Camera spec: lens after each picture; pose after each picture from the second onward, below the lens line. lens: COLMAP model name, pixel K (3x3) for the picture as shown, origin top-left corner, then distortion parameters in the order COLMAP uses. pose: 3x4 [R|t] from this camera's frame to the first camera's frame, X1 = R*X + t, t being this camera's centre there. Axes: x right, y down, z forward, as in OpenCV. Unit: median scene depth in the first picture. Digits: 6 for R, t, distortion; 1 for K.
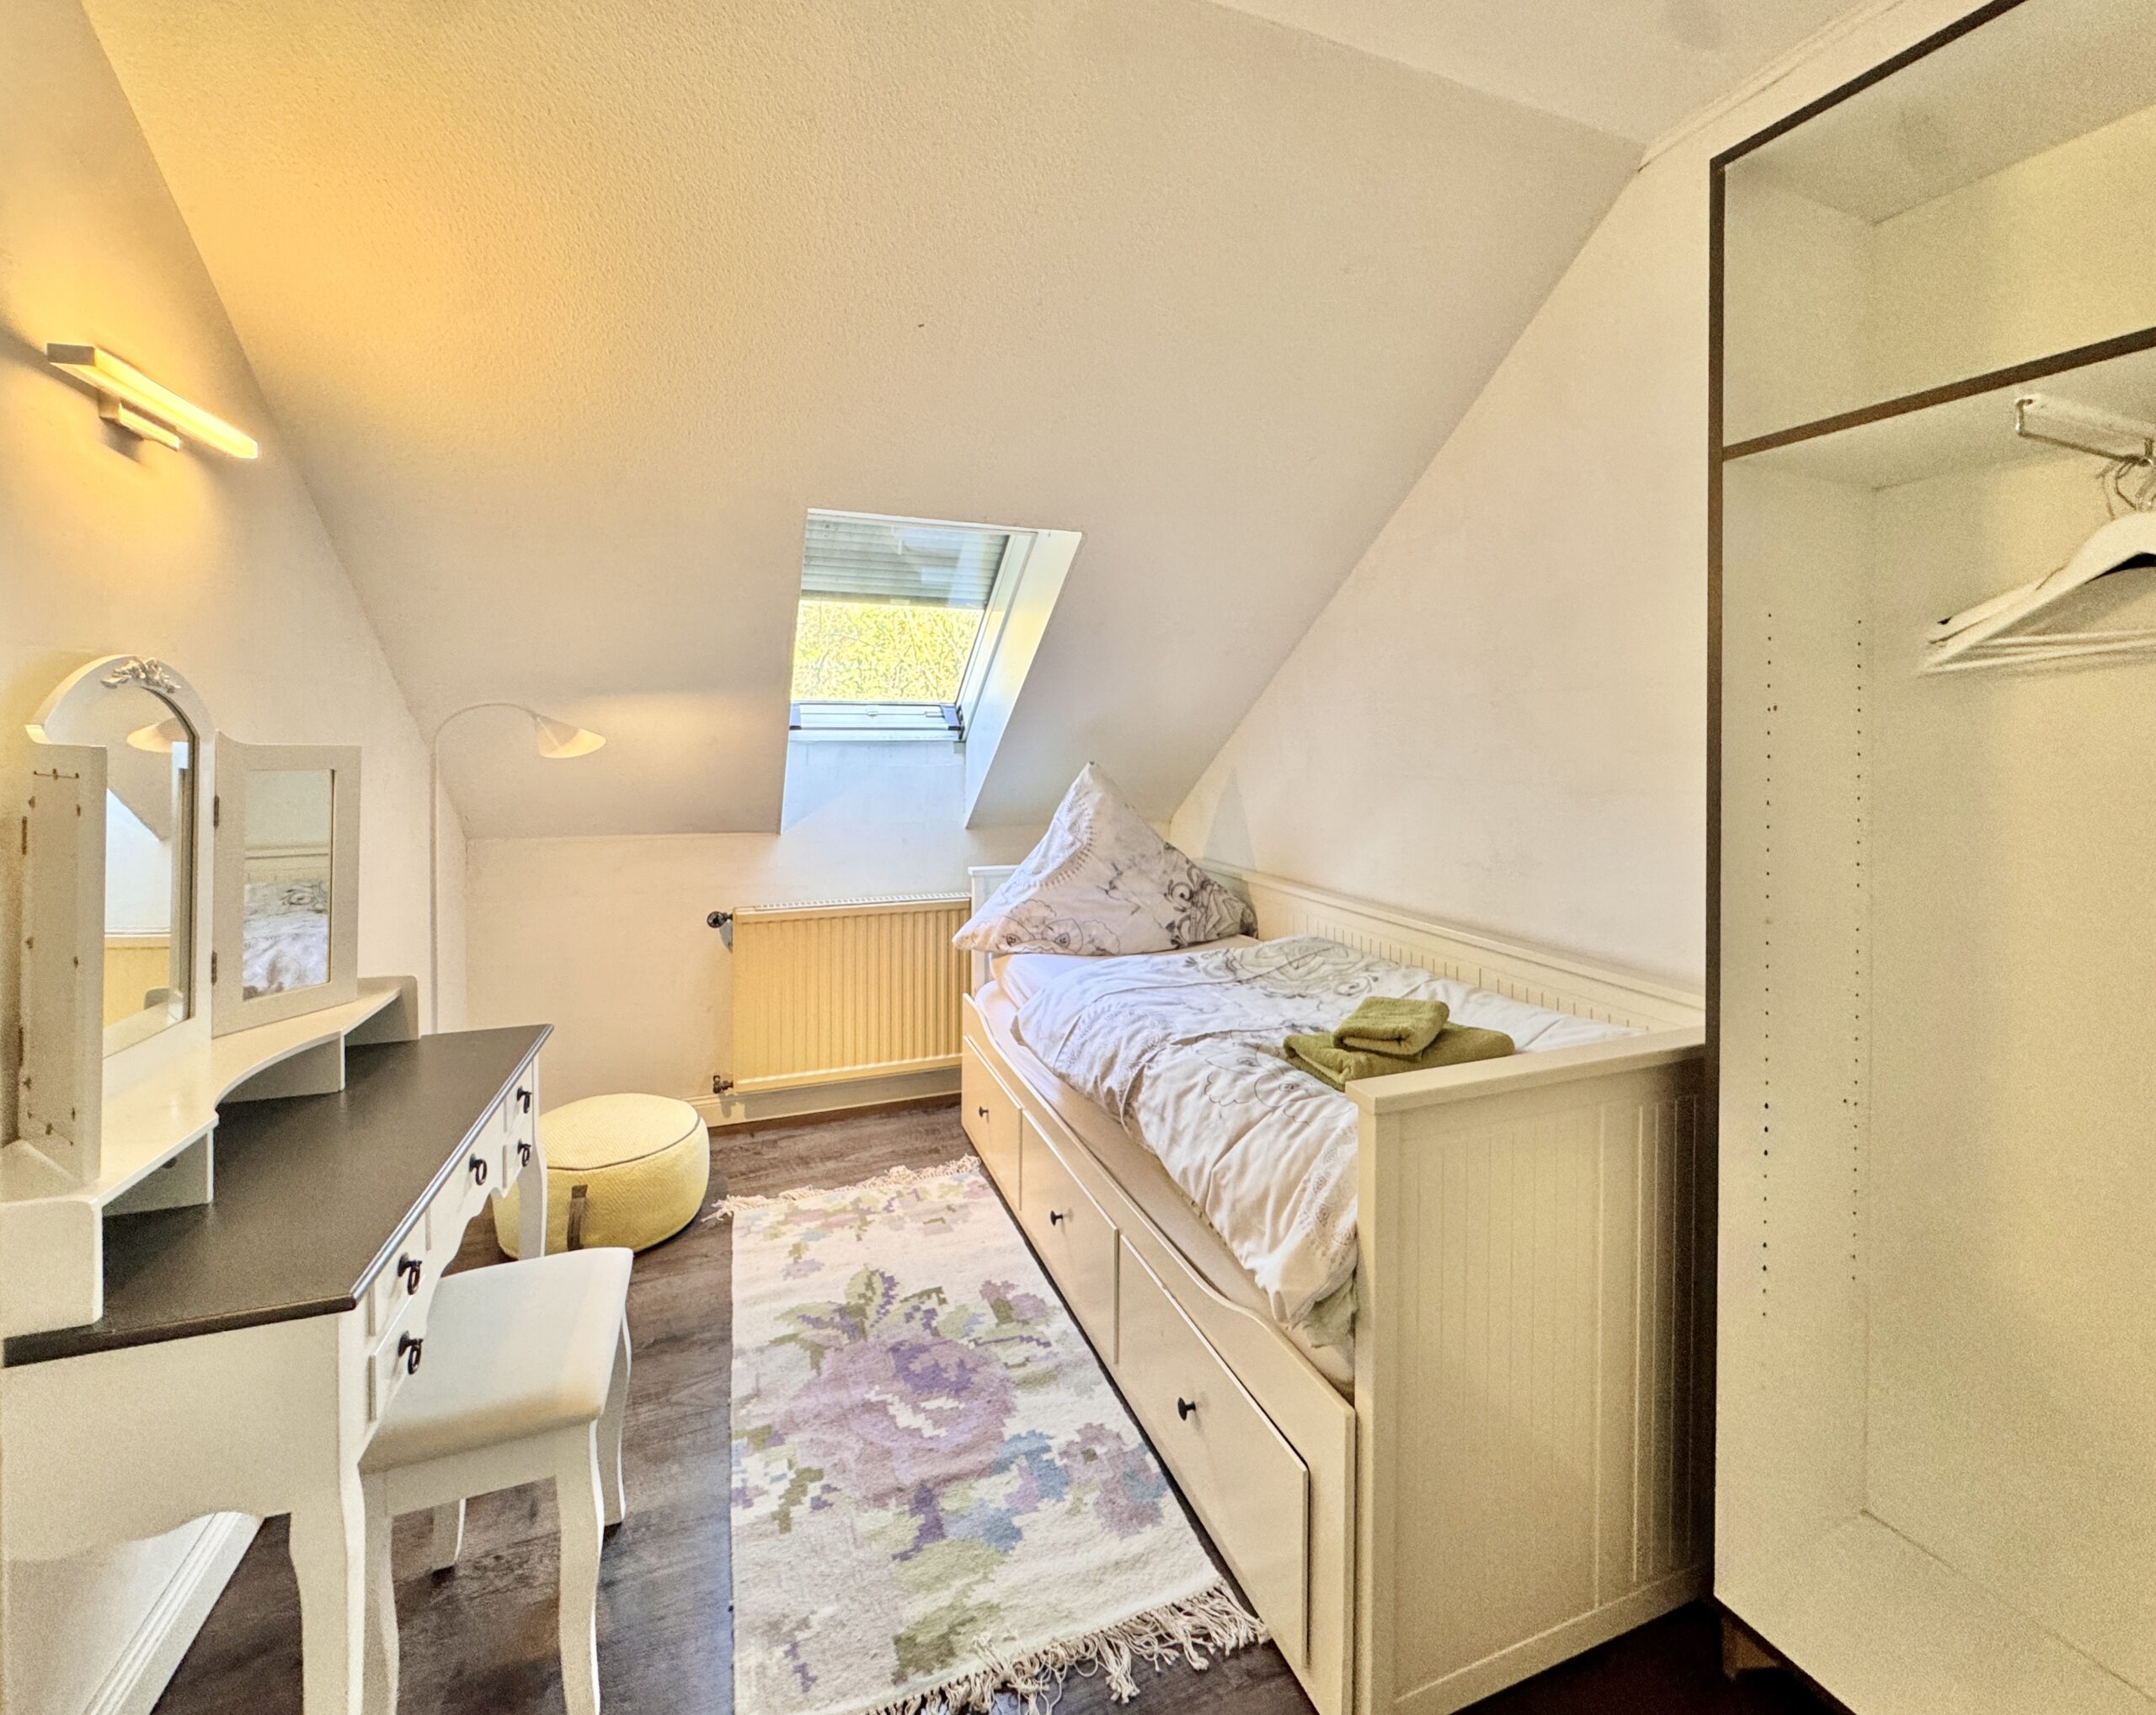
lens RADIAL K [[918.9, 0, 1079.7], [0, 918.9, 750.3], [0, 0, 1]] dist [-0.004333, 0.000212]
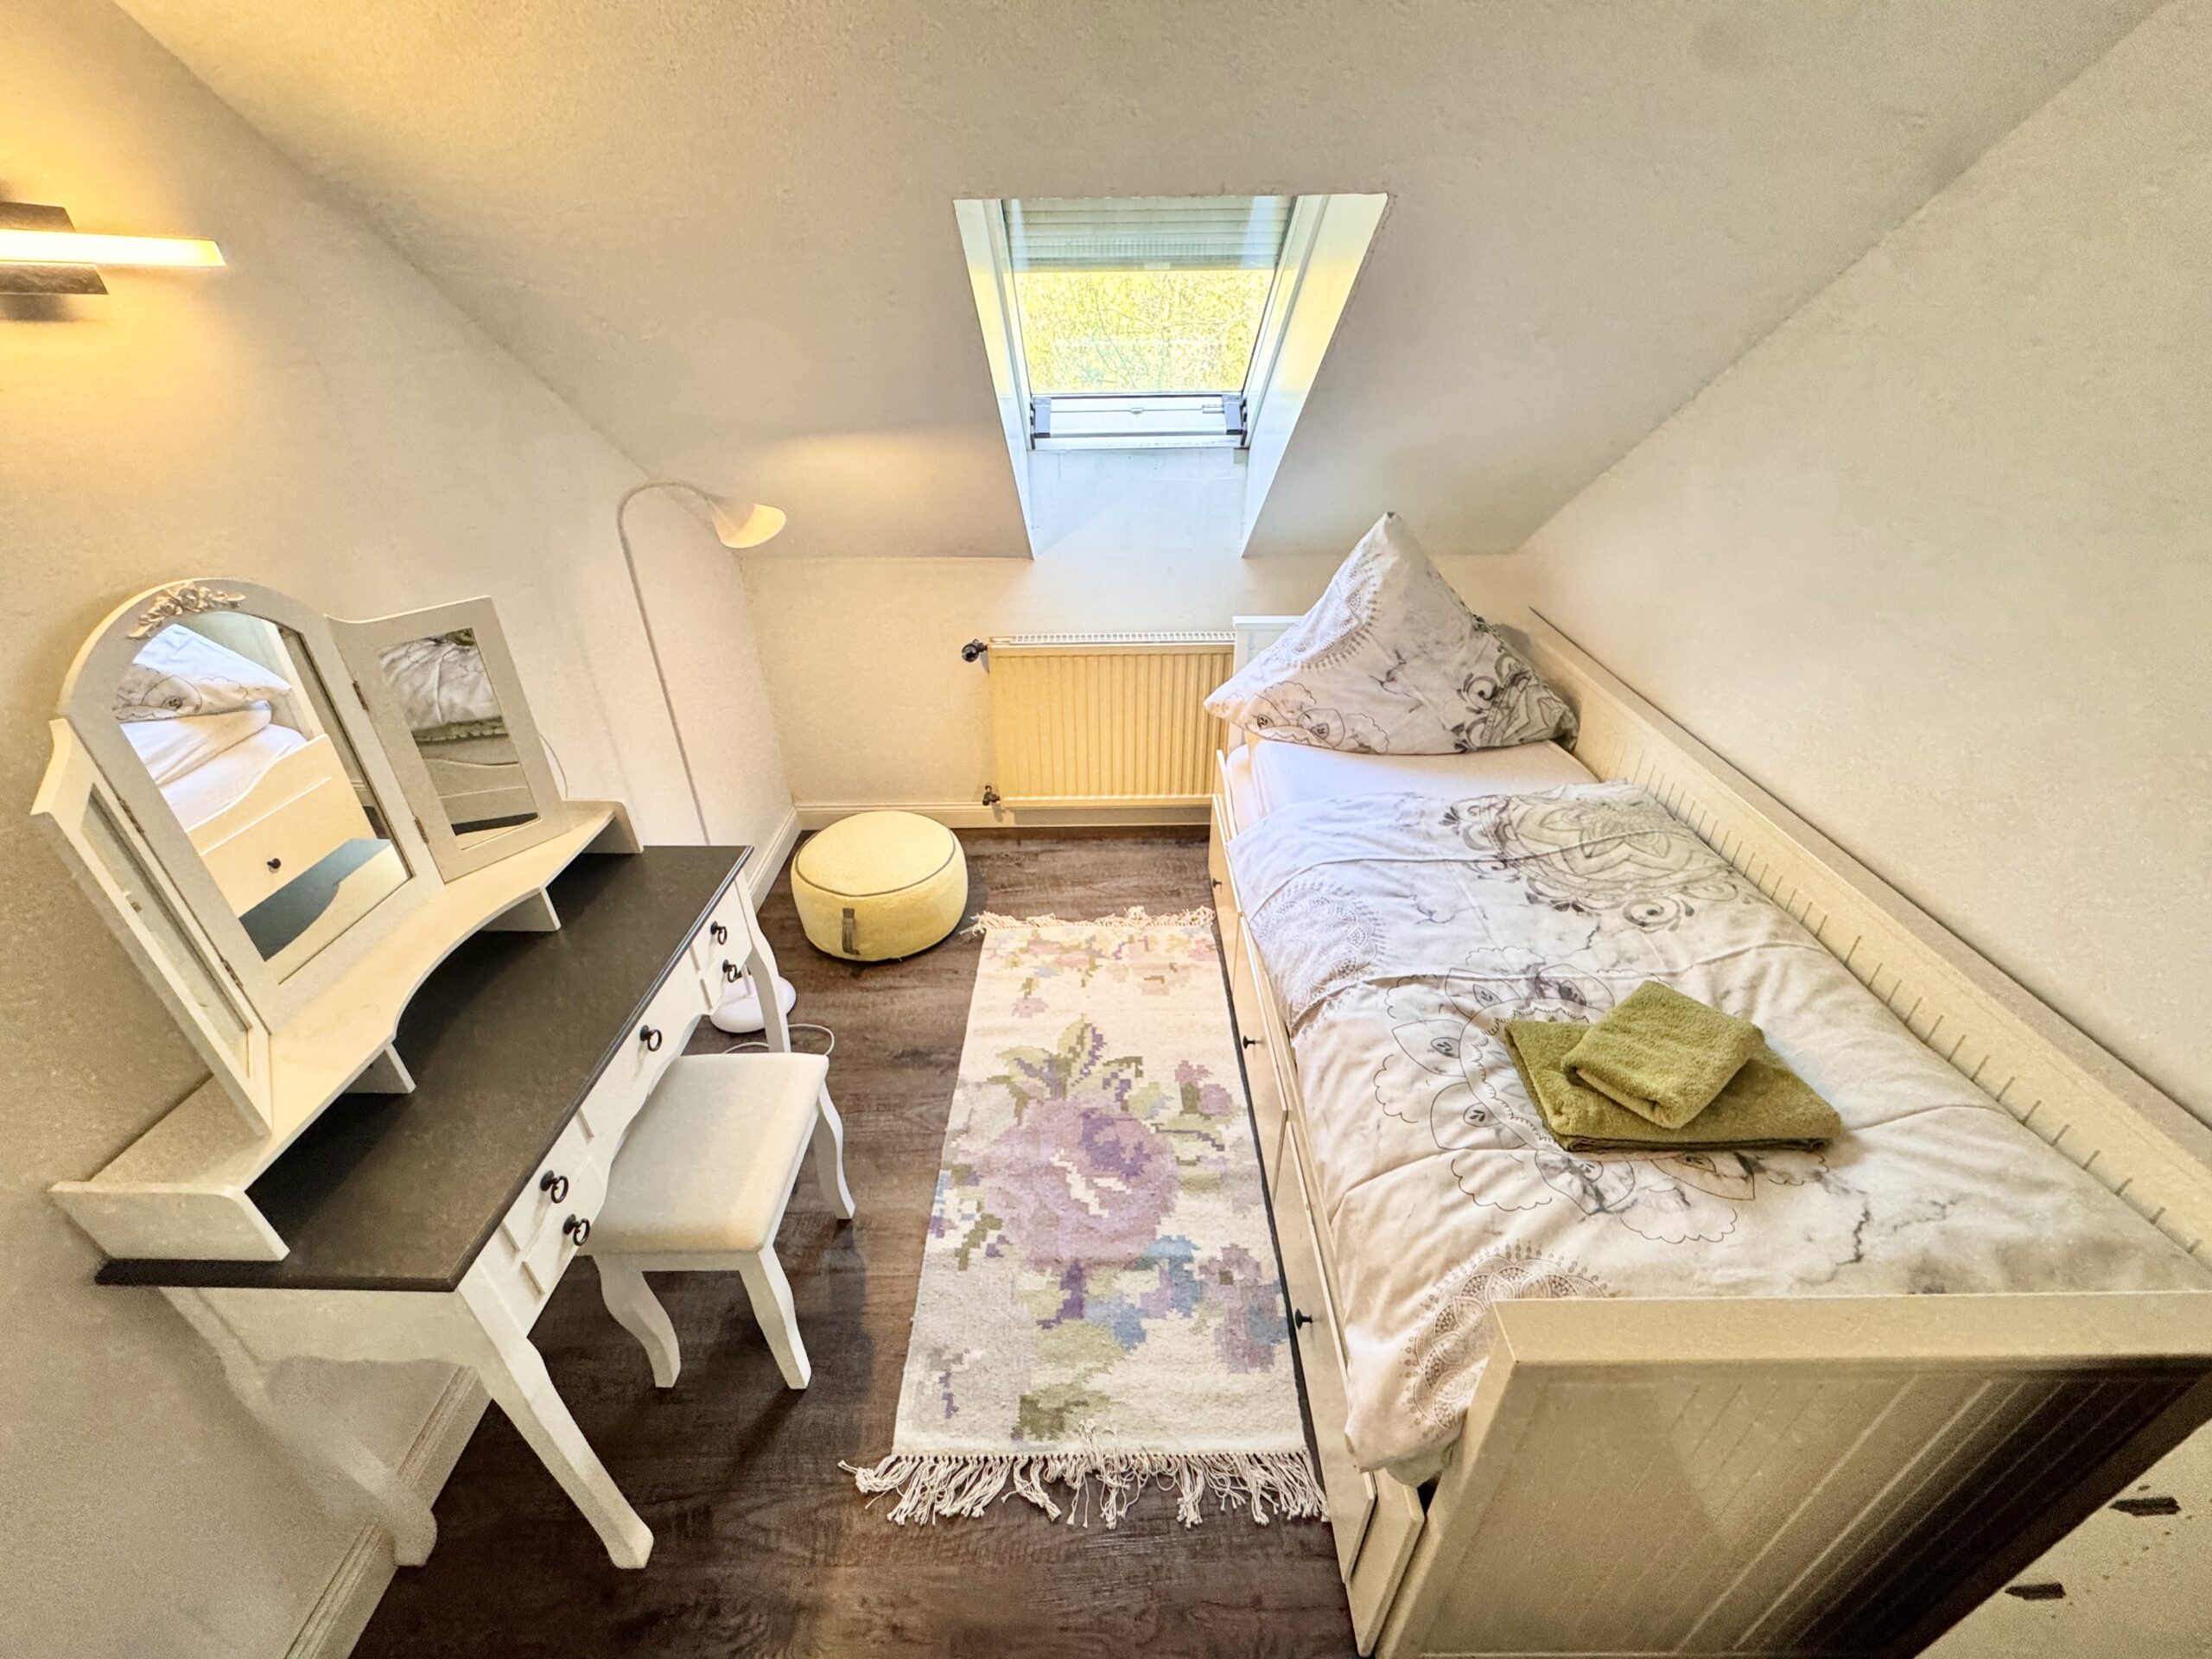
lens RADIAL K [[891.0, 0, 1105.0], [0, 891.0, 826.3], [0, 0, 1]] dist [0.001157, 0.000129]
pose [[0.935422, 0.173334, -0.308125, 0.087831], [0.006219, 0.863357, 0.504556, -0.187338], [0.353478, -0.473889, 0.806525, 0.275807]]
